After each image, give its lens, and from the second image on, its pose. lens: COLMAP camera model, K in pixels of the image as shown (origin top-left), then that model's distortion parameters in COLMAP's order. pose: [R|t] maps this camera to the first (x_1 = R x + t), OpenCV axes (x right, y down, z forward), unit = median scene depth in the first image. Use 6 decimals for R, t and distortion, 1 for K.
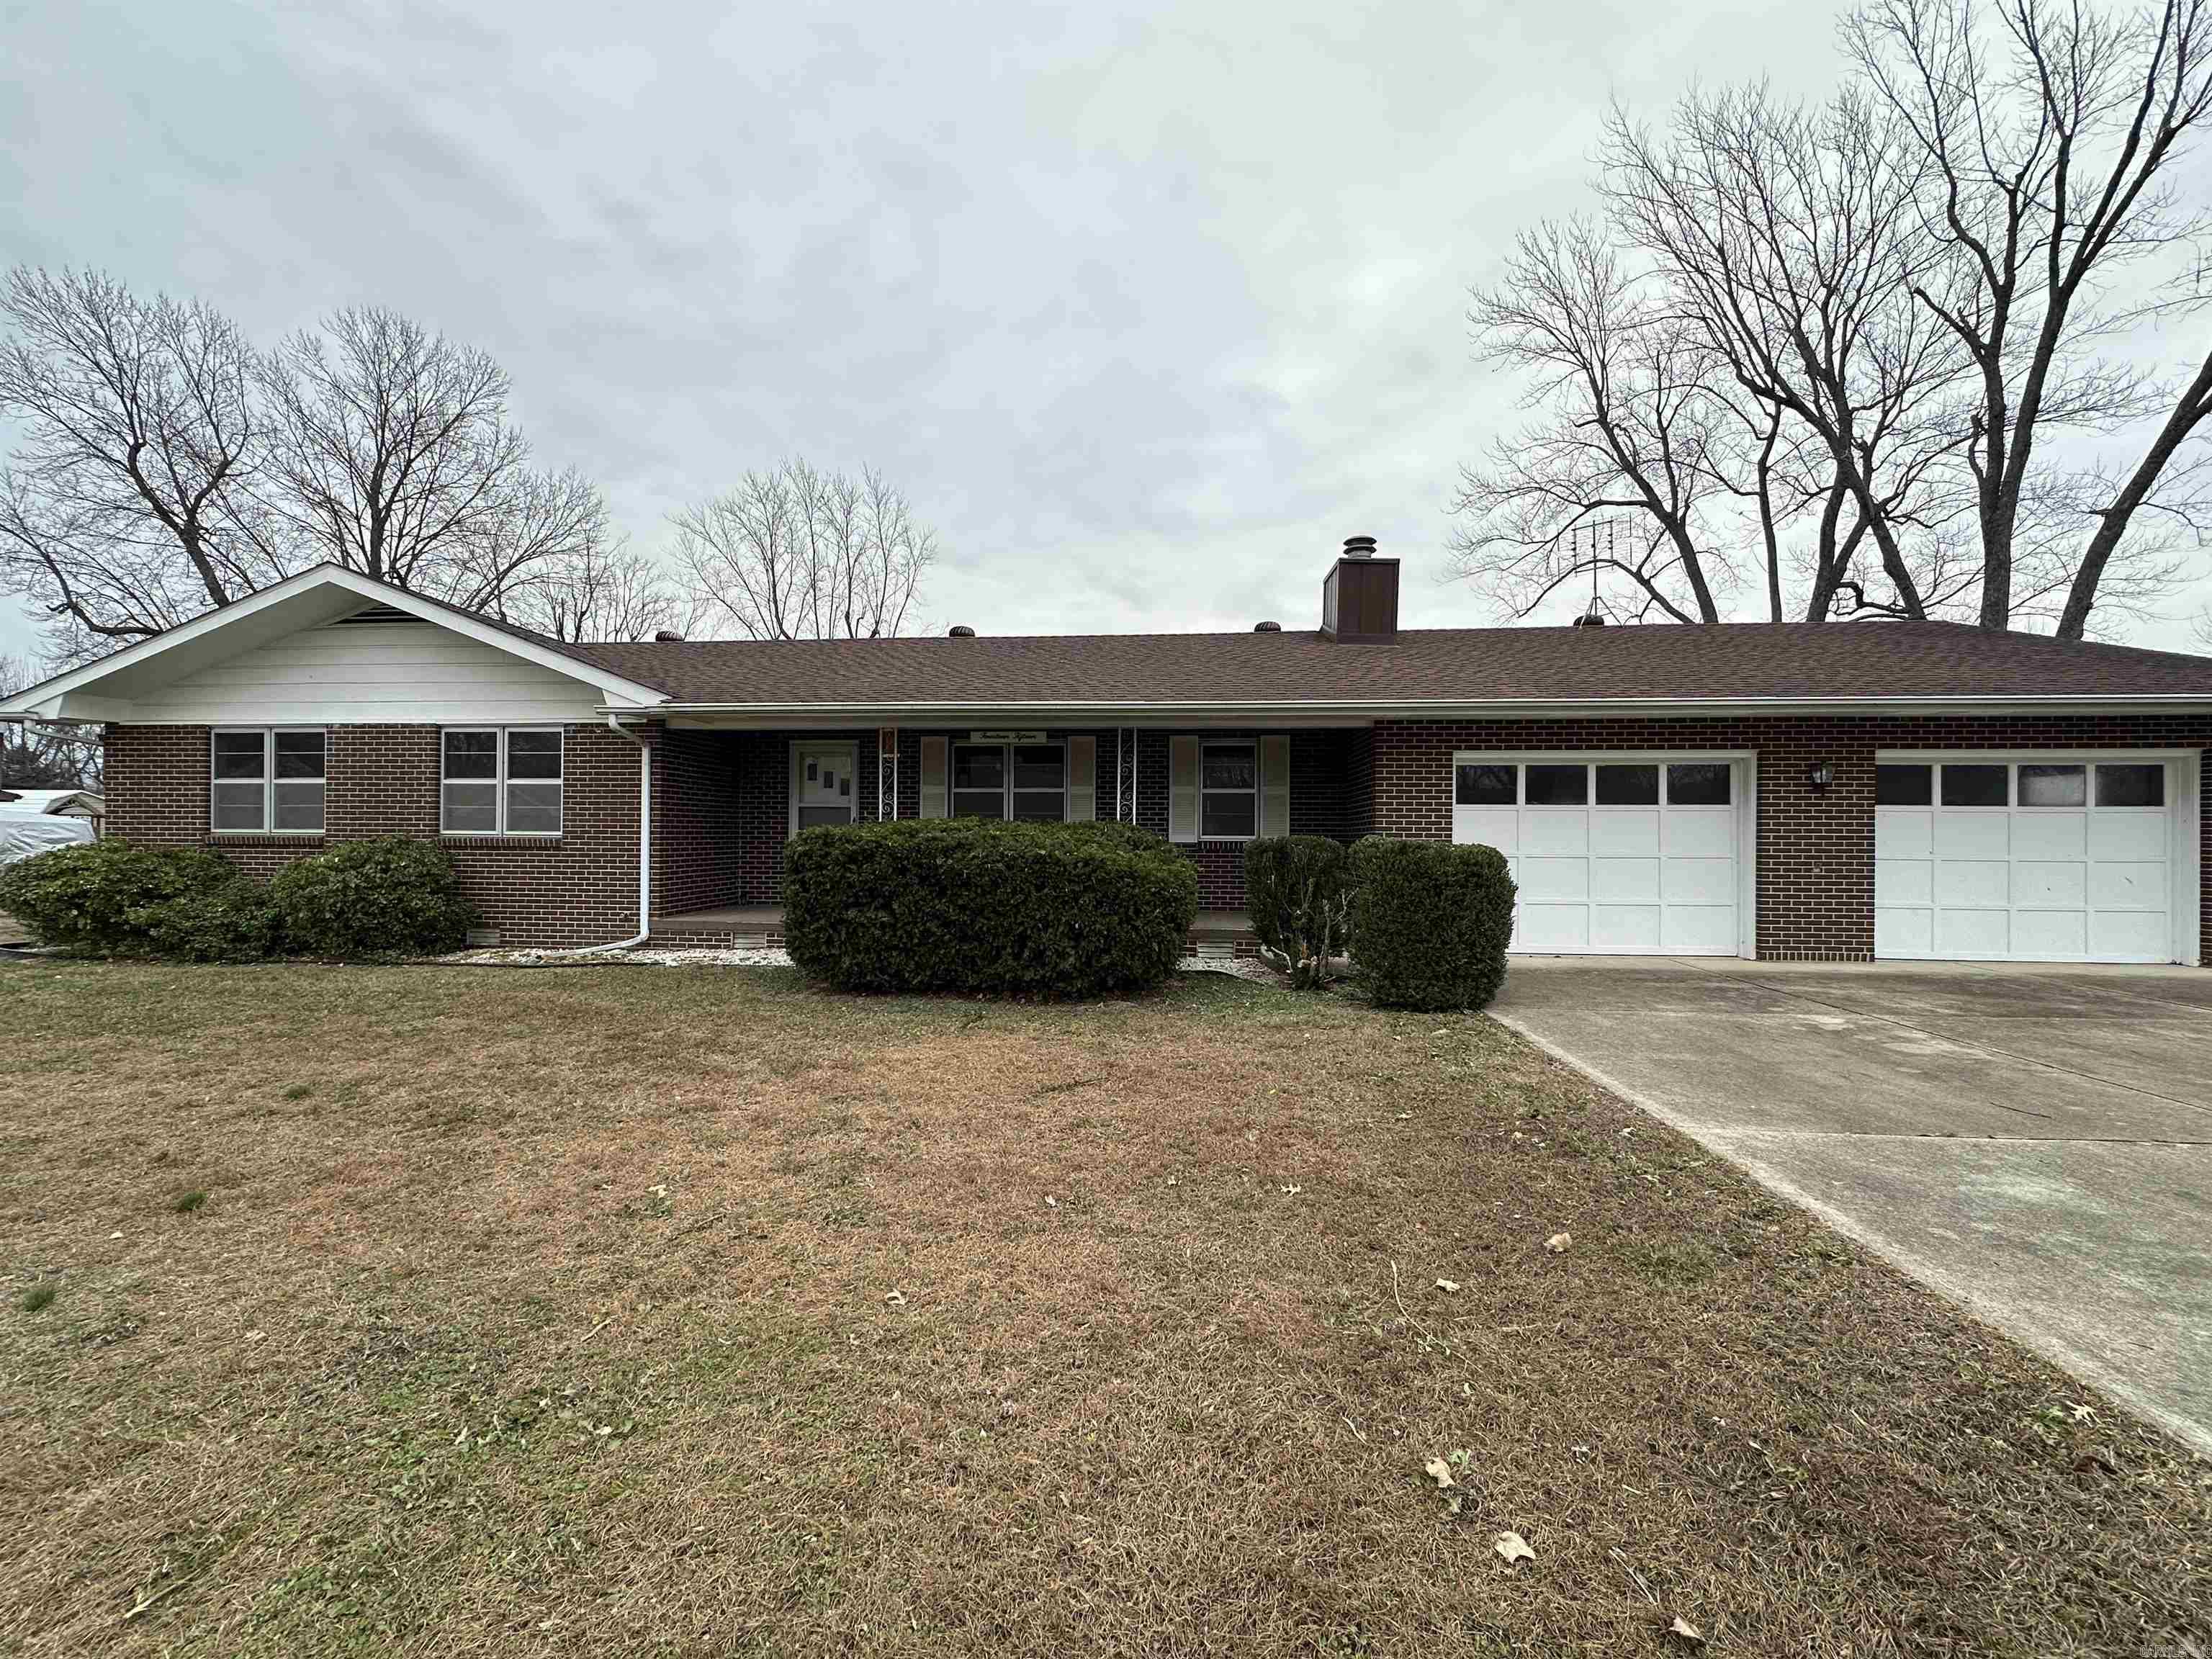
lens RADIAL K [[889.1, 0, 1102.8], [0, 889.1, 823.5], [0, 0, 1]] dist [-0.005277, -0.000735]
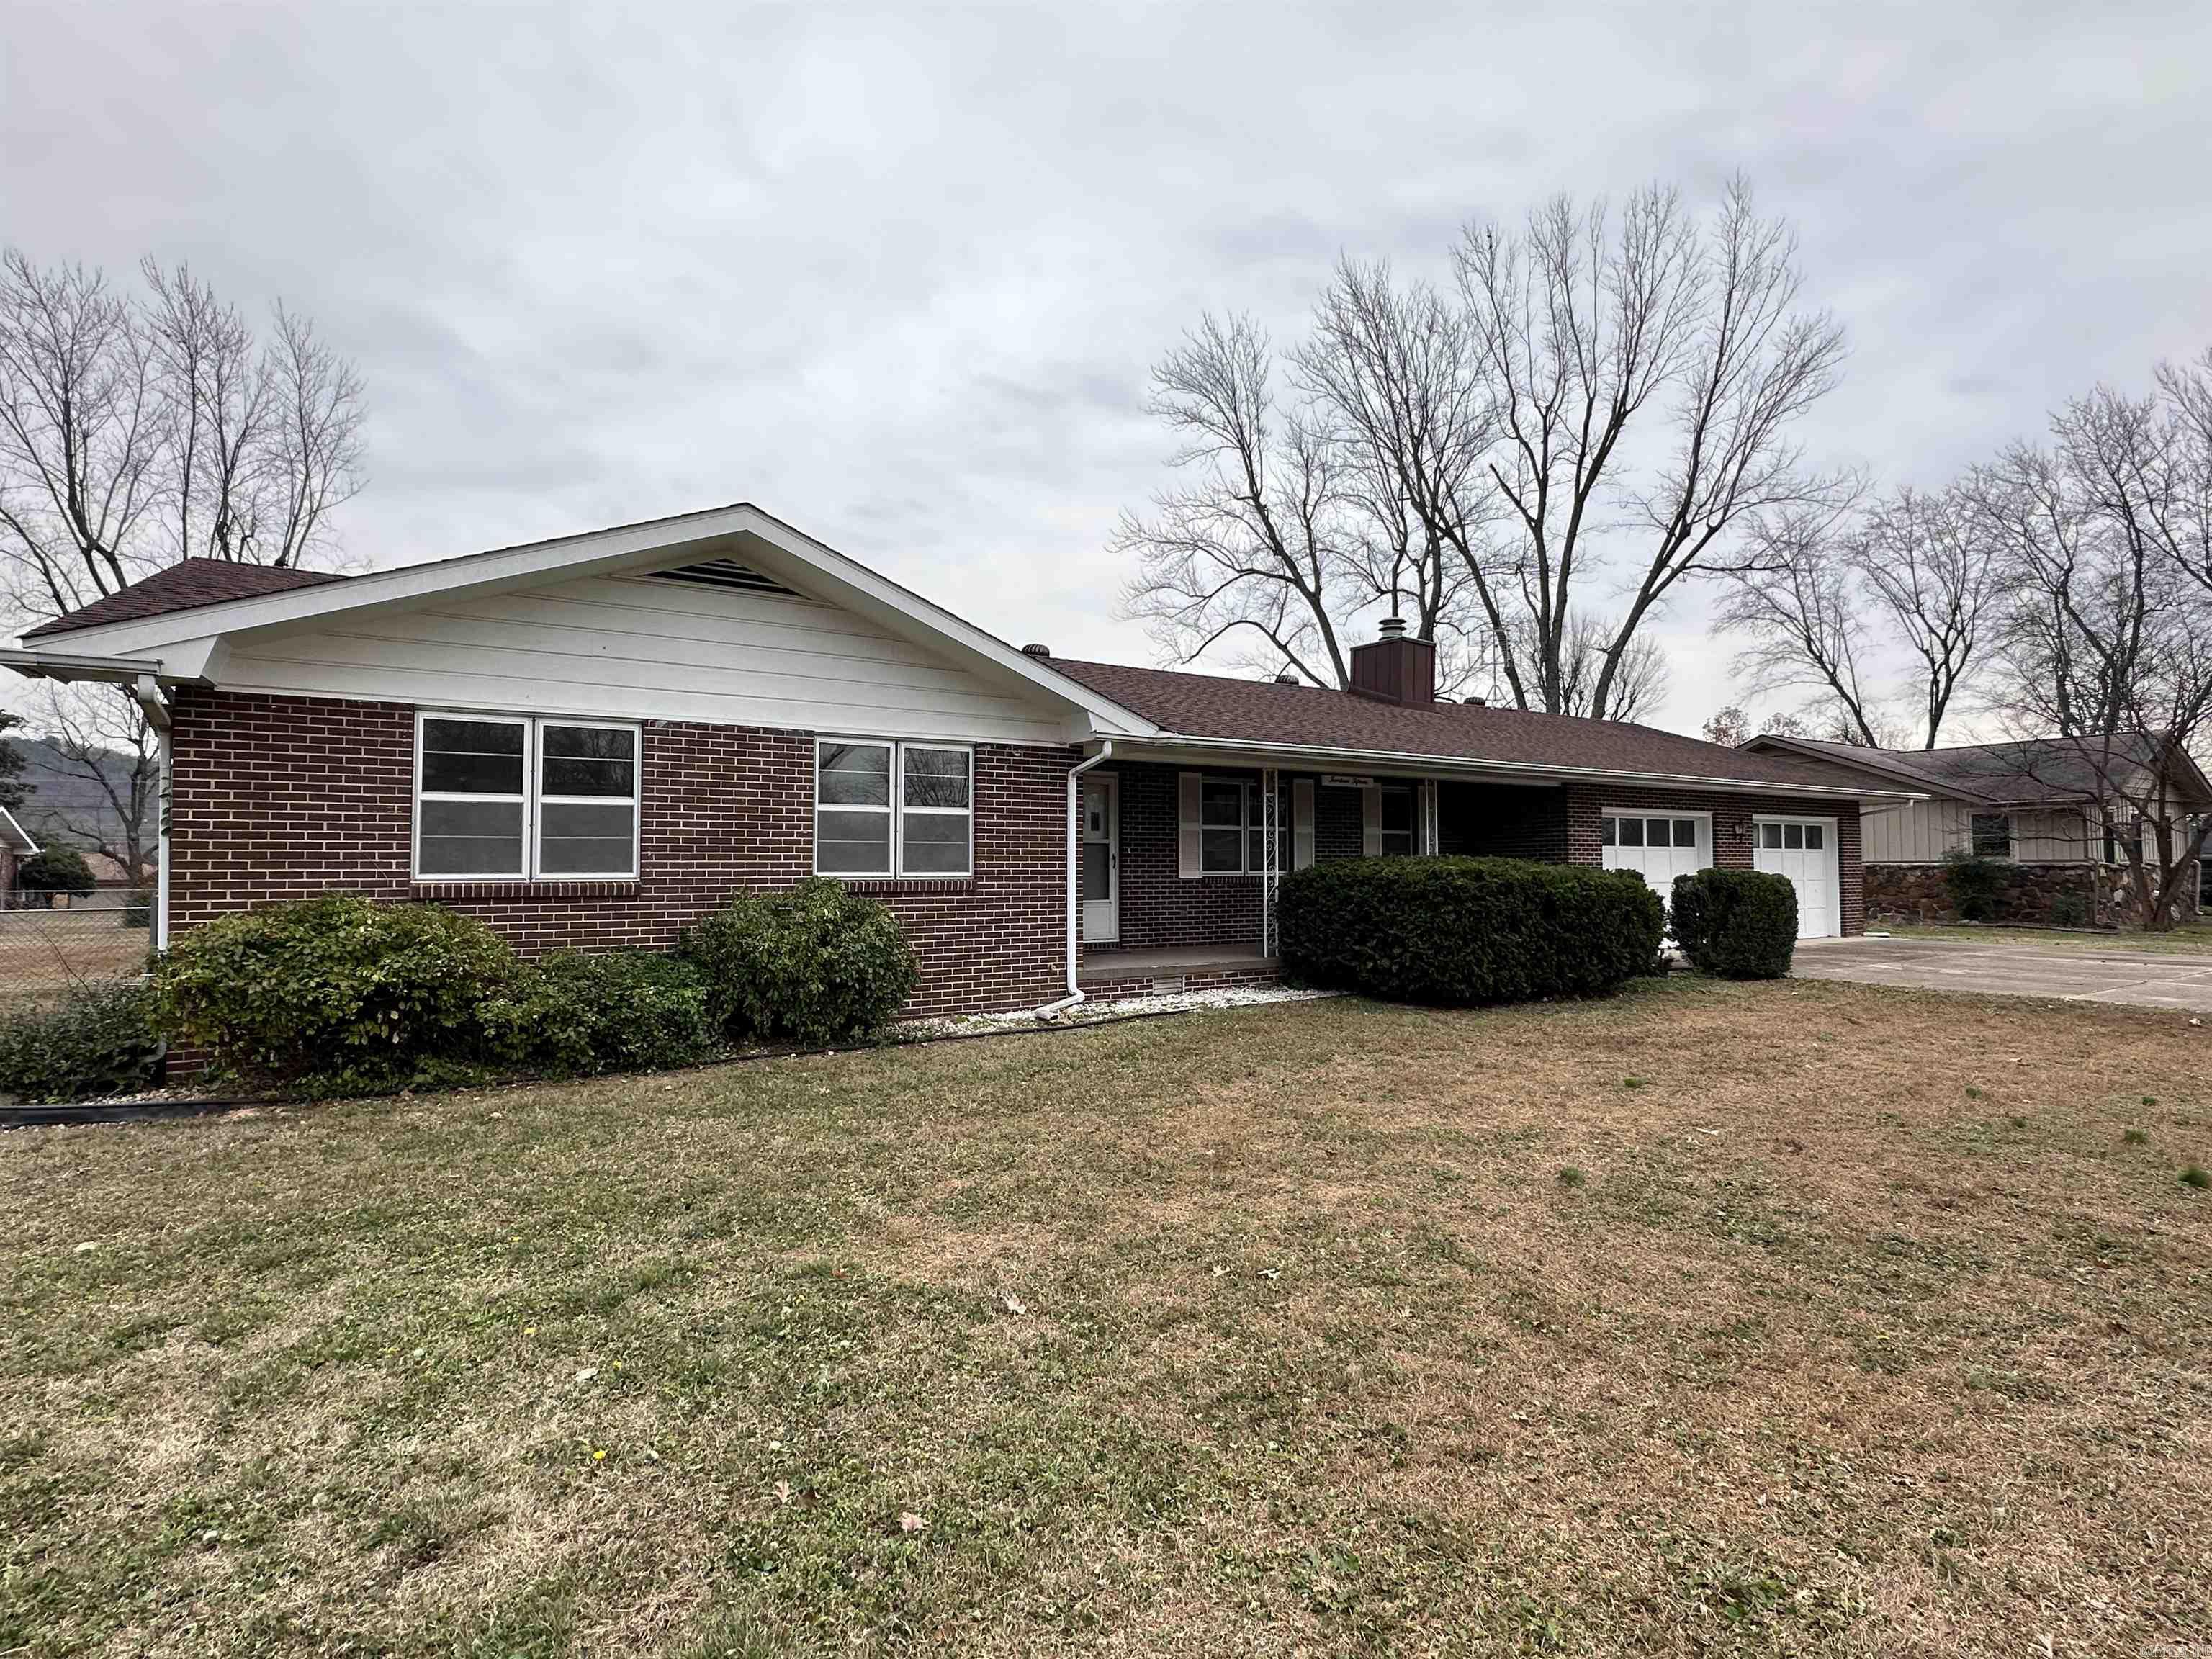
lens RADIAL K [[1070.2, 0, 1097.5], [0, 1070.2, 826.4], [0, 0, 1]] dist [-0.003553, -0.001205]
pose [[0.796954, 0.015384, 0.603844, -1.084669], [0.001073, 0.999638, -0.026885, -0.006308], [-0.604039, 0.022074, 0.796649, 0.123277]]
